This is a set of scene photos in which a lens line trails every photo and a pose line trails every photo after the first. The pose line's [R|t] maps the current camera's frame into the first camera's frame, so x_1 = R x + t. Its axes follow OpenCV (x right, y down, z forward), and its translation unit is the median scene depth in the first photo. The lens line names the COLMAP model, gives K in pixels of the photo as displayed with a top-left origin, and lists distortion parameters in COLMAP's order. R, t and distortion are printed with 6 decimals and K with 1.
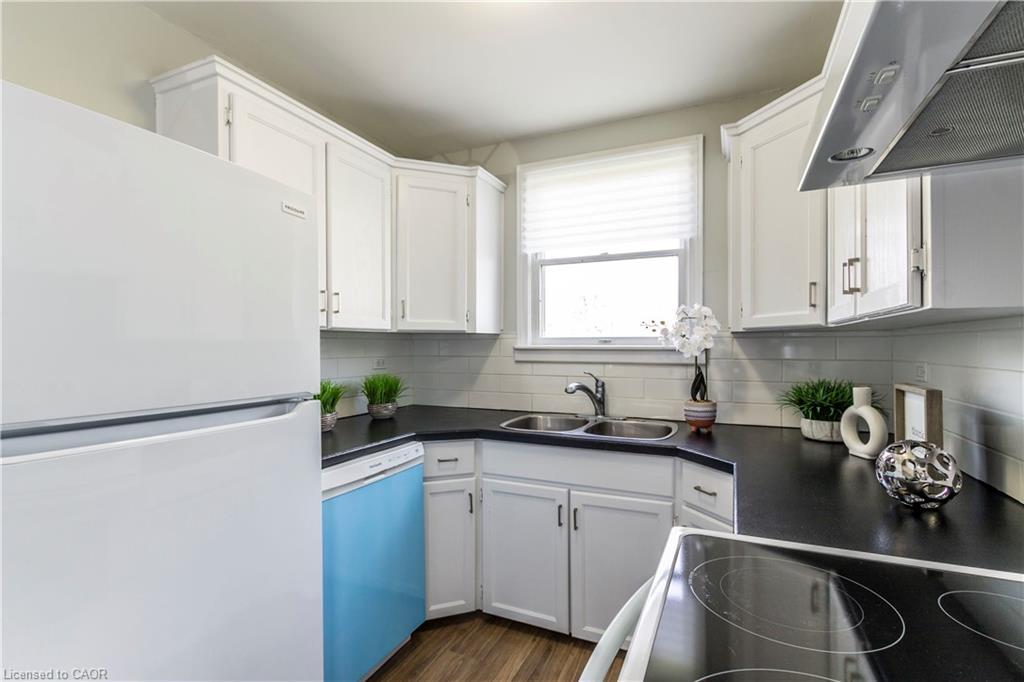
lens RADIAL K [[479.1, 0, 512.1], [0, 479.1, 348.6], [0, 0, 1]] dist [0.003620, -0.000187]
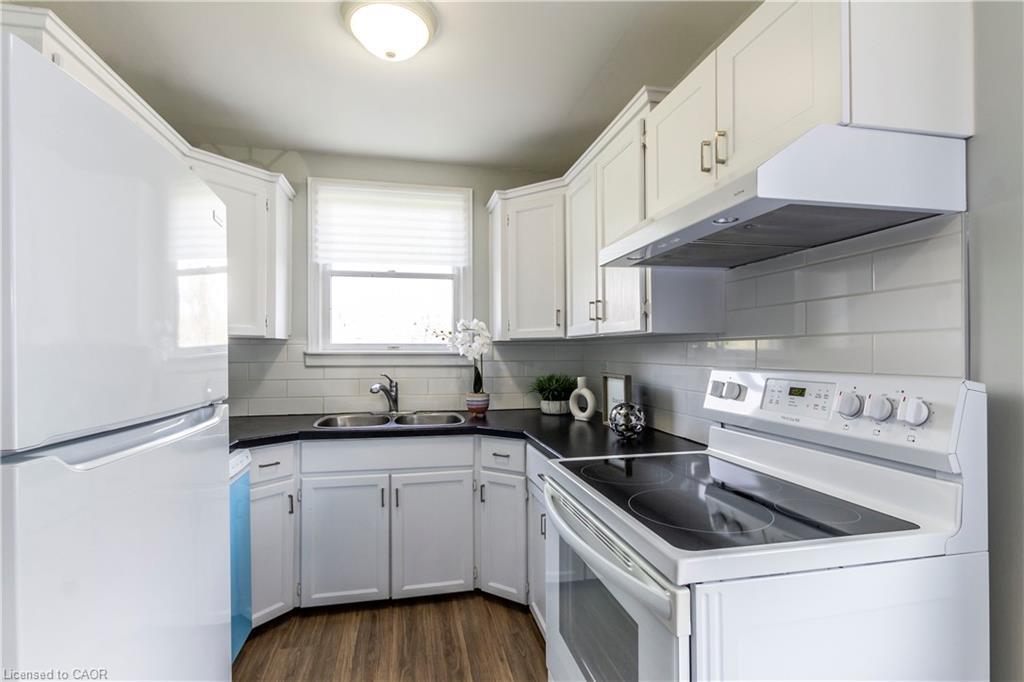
lens RADIAL K [[479.1, 0, 512.1], [0, 479.1, 348.6], [0, 0, 1]] dist [0.003620, -0.000187]
pose [[0.802455, 0.003411, 0.596703, -0.319161], [0.004195, 0.999927, -0.011357, 0.002491], [-0.596698, 0.011616, 0.802382, -0.112175]]
